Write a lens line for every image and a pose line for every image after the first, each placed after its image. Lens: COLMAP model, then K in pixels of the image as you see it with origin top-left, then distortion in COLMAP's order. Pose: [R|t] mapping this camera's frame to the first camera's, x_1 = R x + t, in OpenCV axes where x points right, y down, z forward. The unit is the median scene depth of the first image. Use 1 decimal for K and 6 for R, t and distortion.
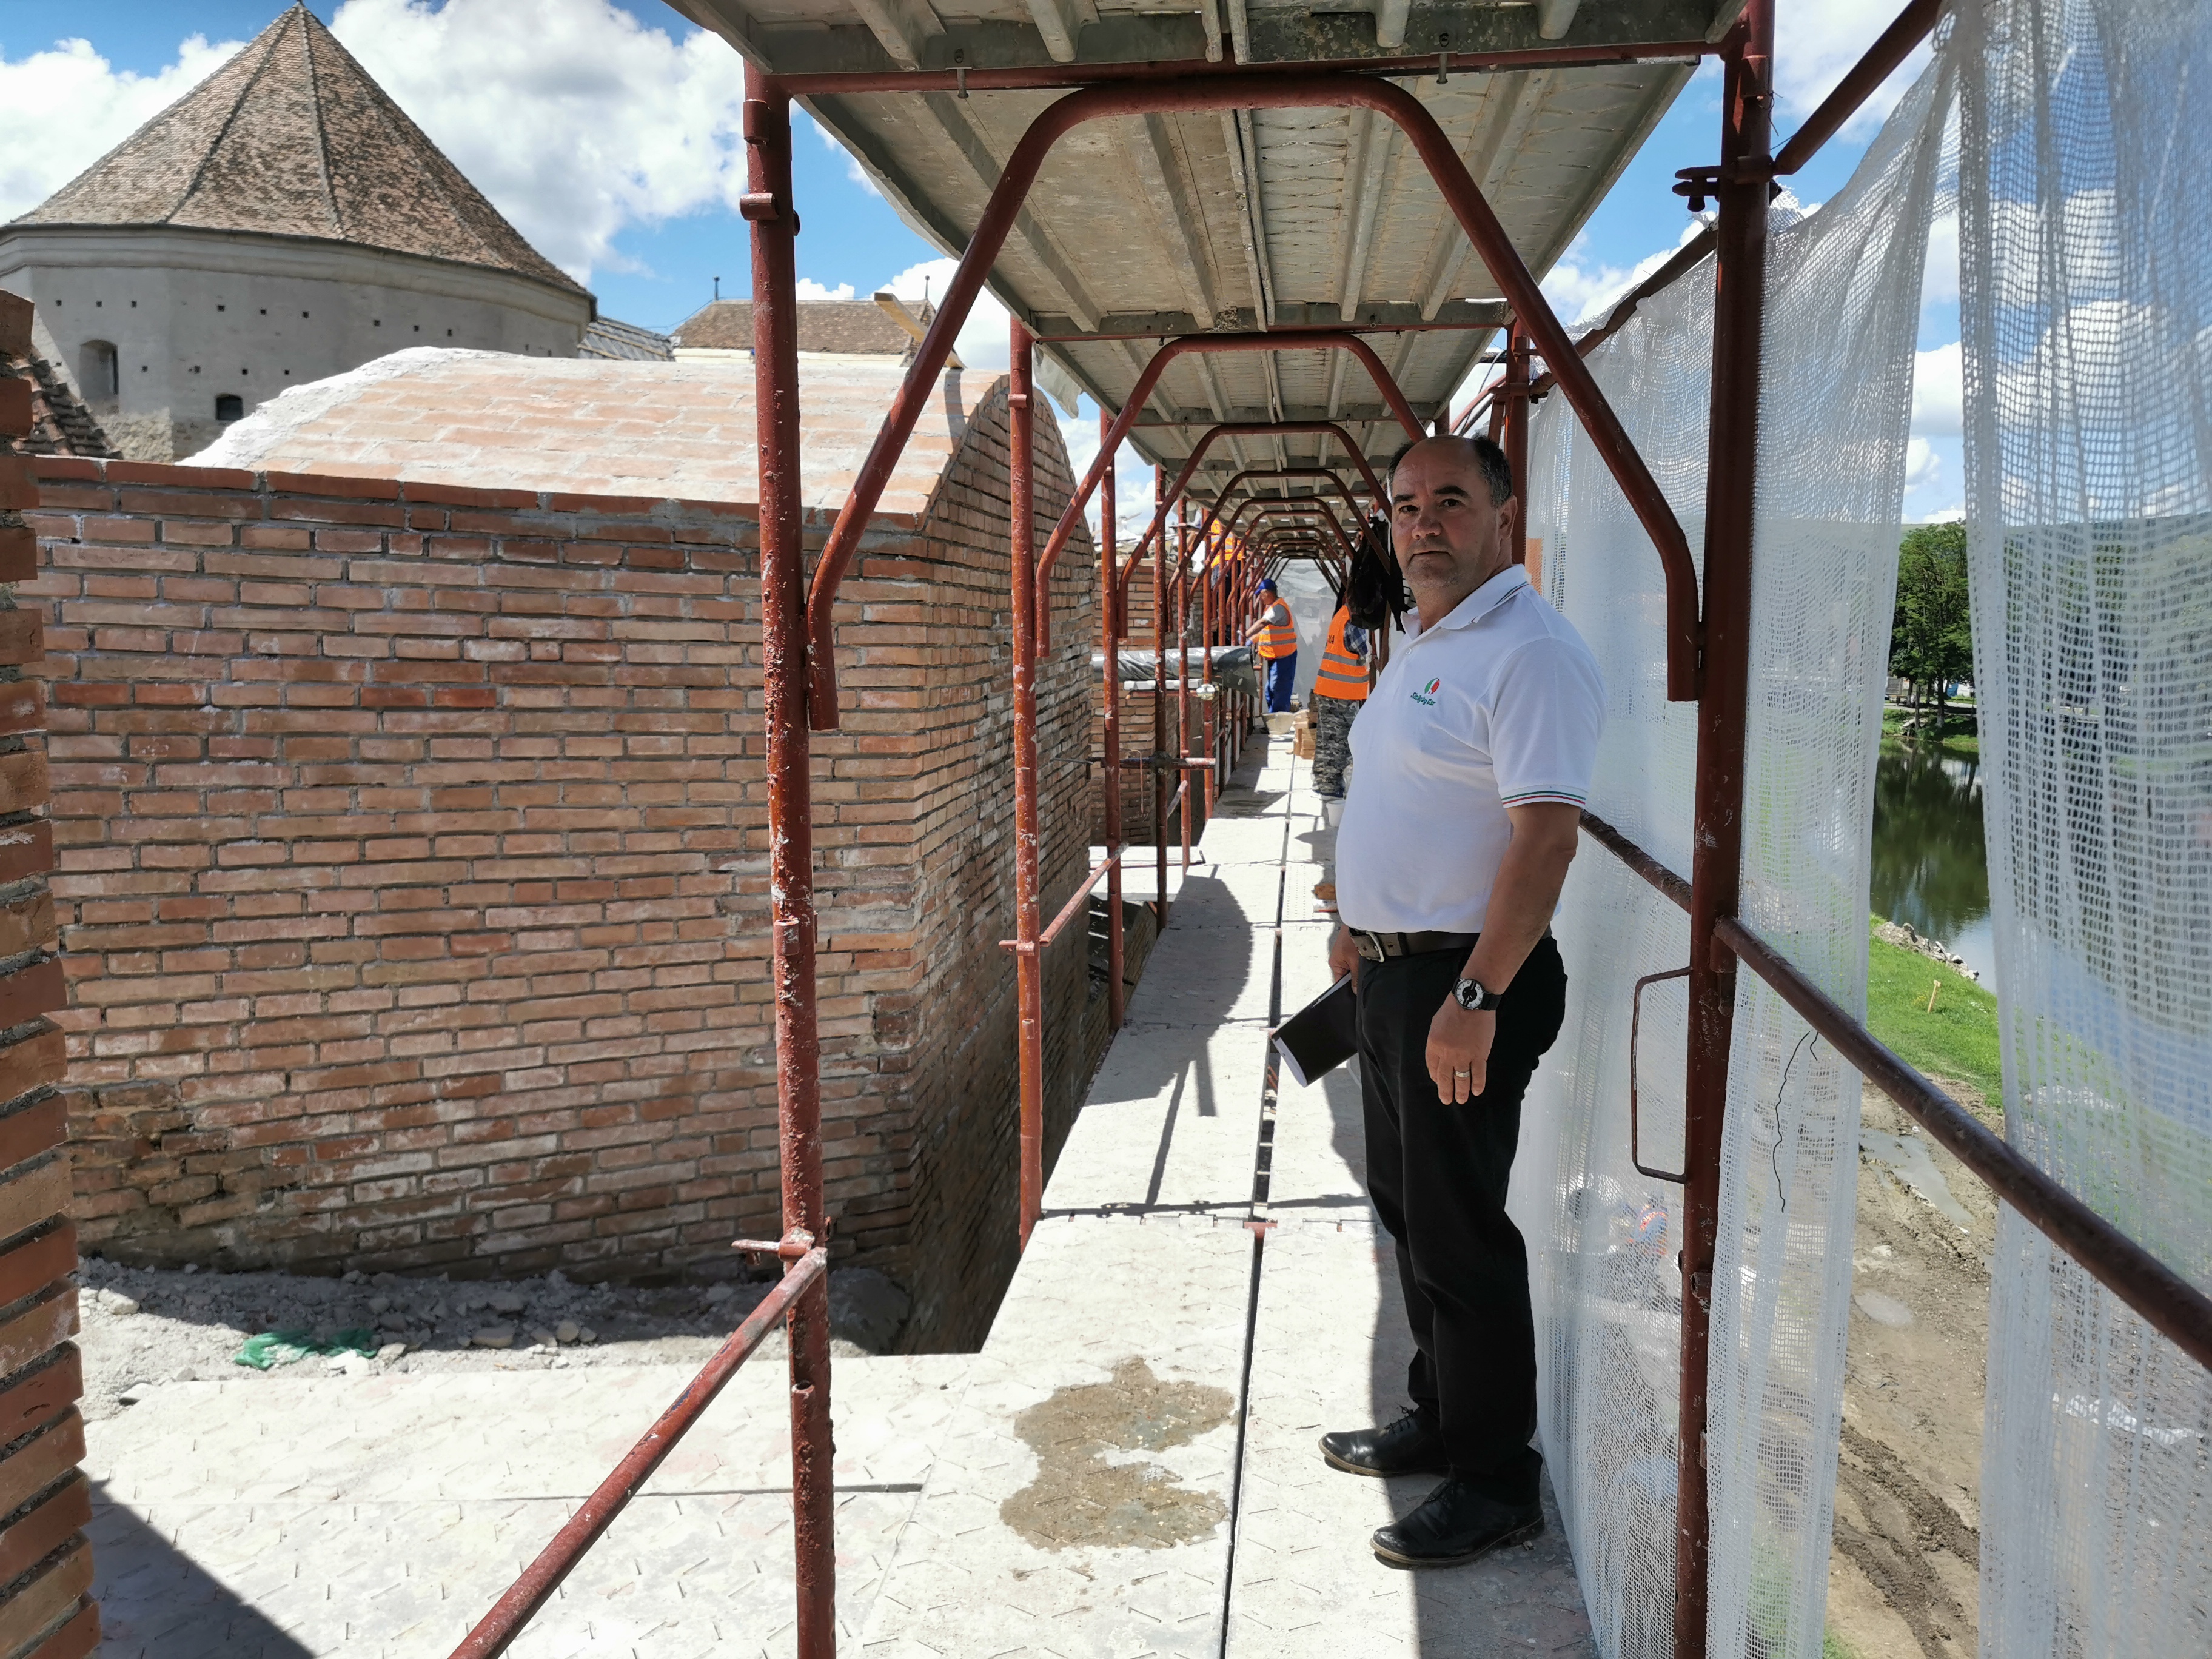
lens RADIAL K [[1627.2, 0, 1091.0], [0, 1627.2, 812.7], [0, 0, 1]] dist [-0.022361, -0.026366]
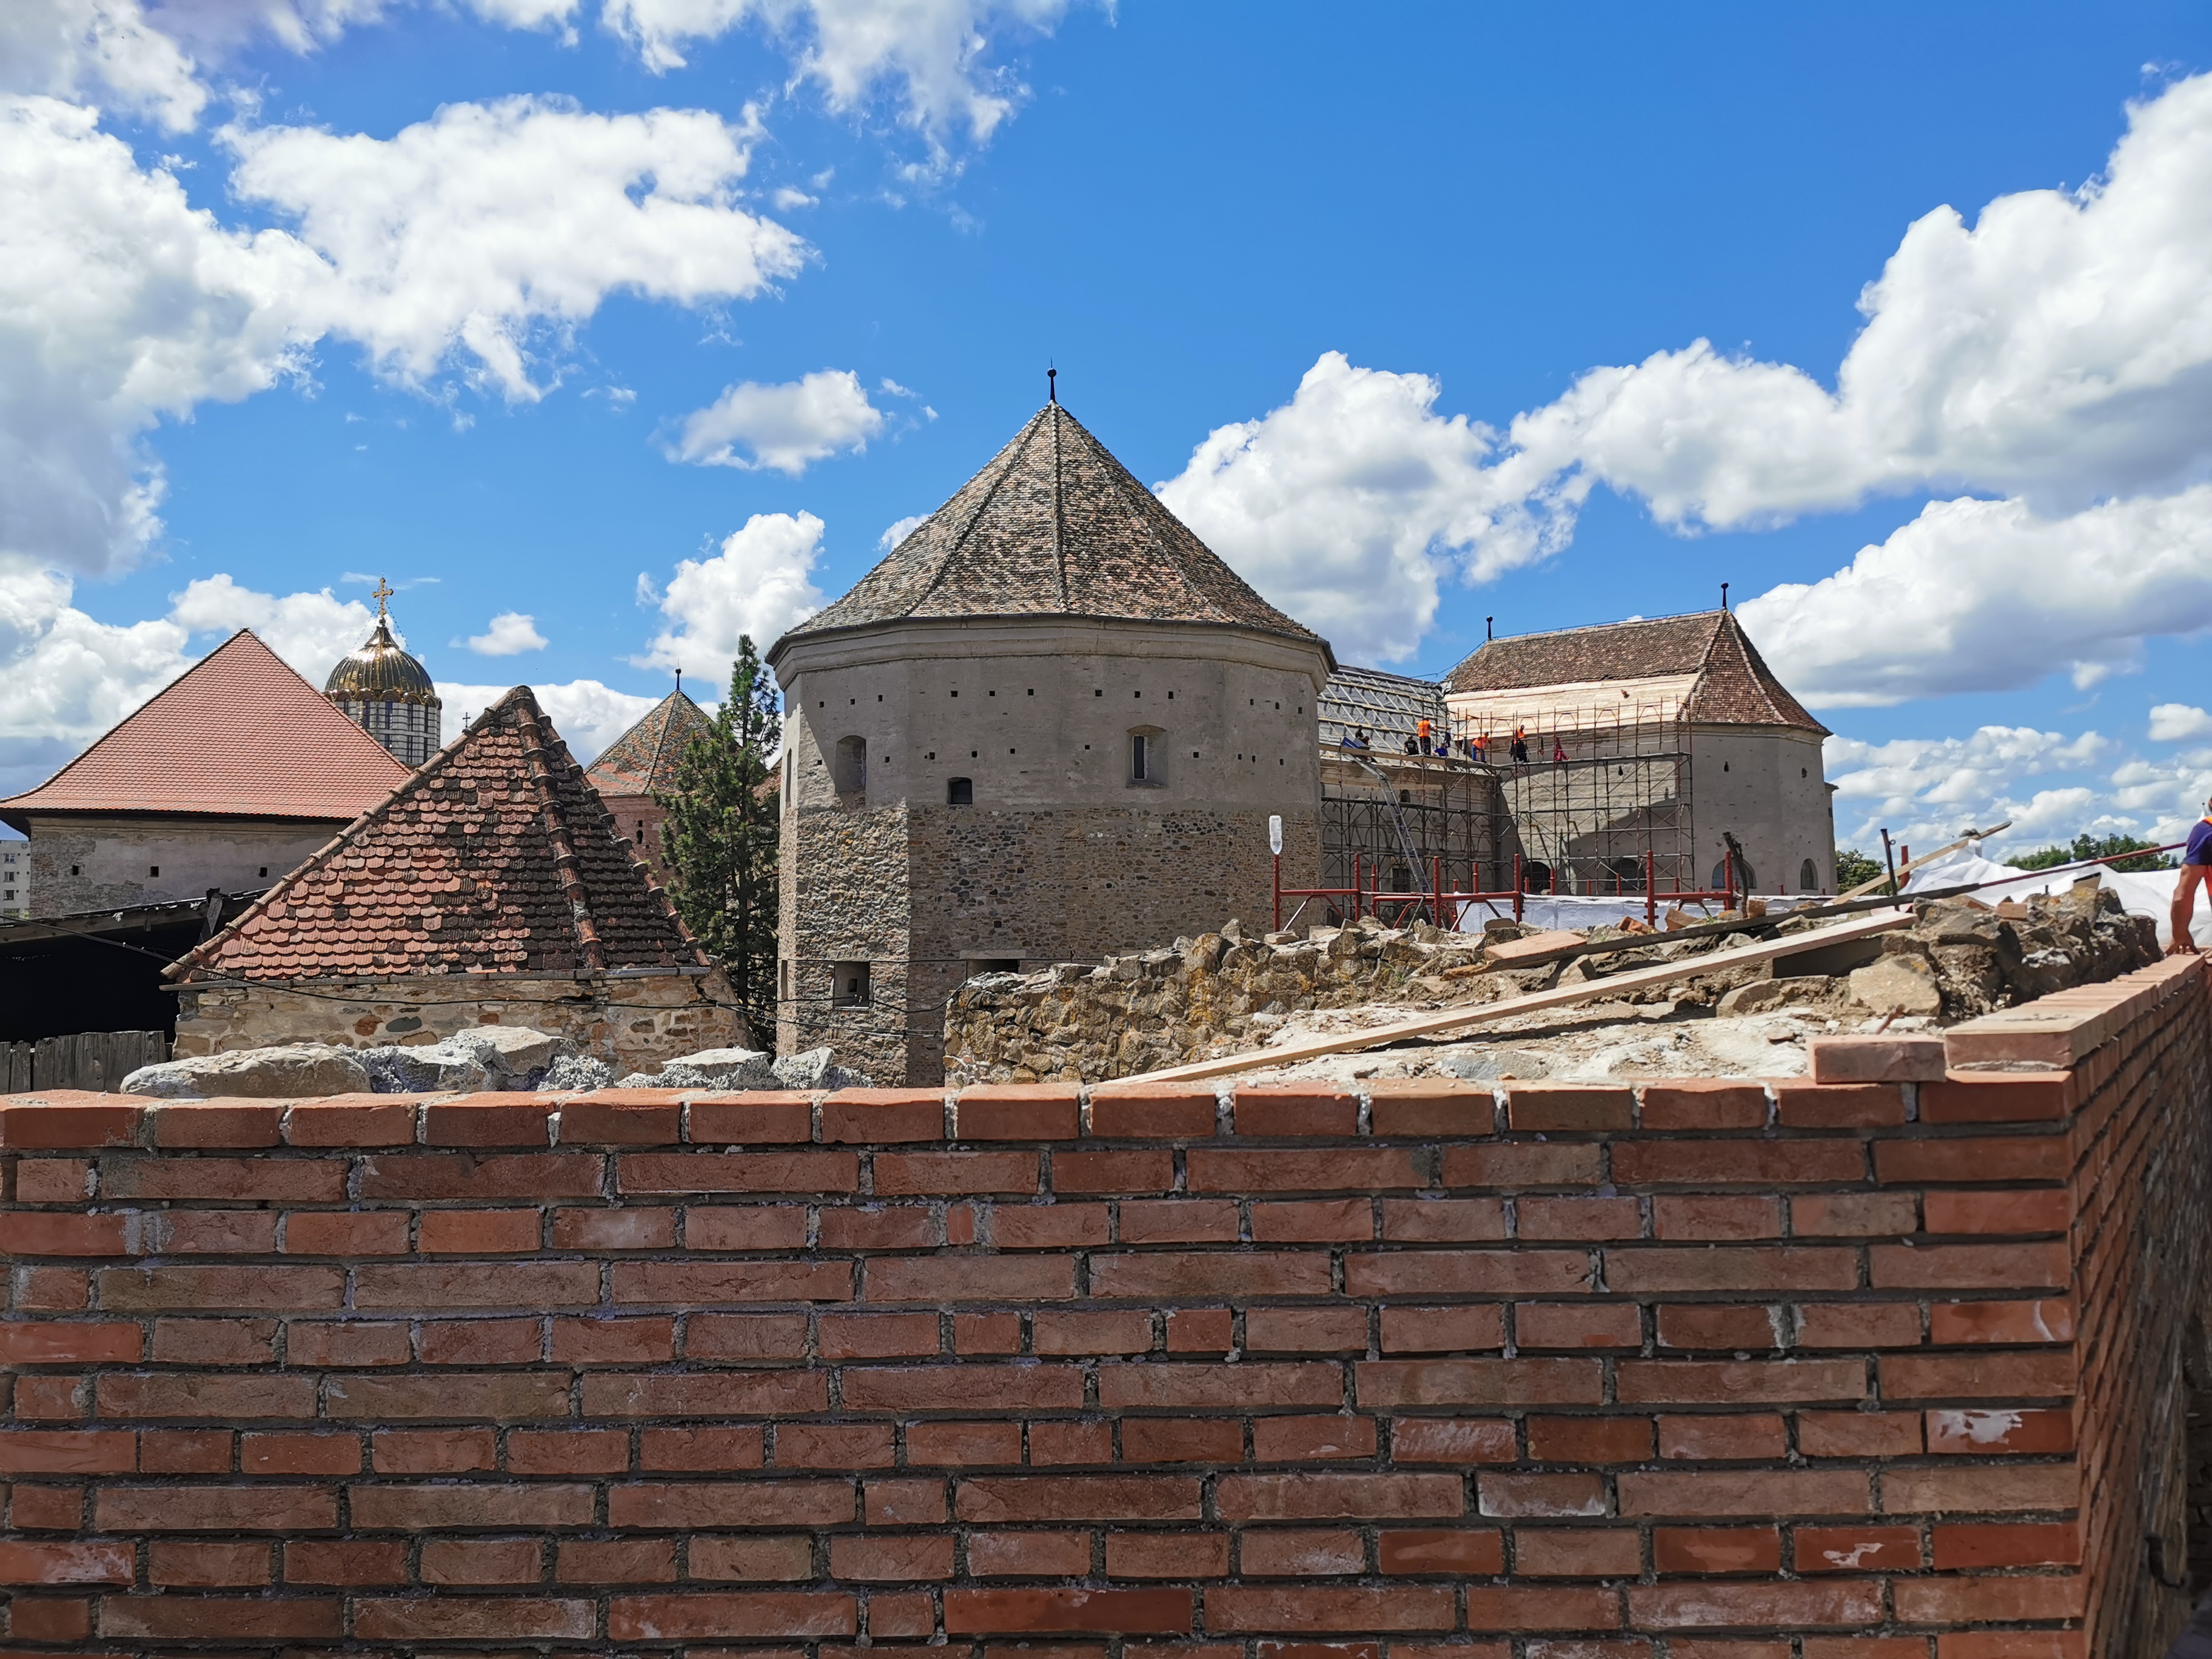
lens RADIAL K [[1627.2, 0, 1122.4], [0, 1627.2, 838.7], [0, 0, 1]] dist [-0.022361, -0.026366]
pose [[0.881611, -0.069497, -0.466832, 0.014789], [-0.024655, 0.980968, -0.192598, -0.032285], [0.471333, 0.181306, 0.863119, 0.184420]]
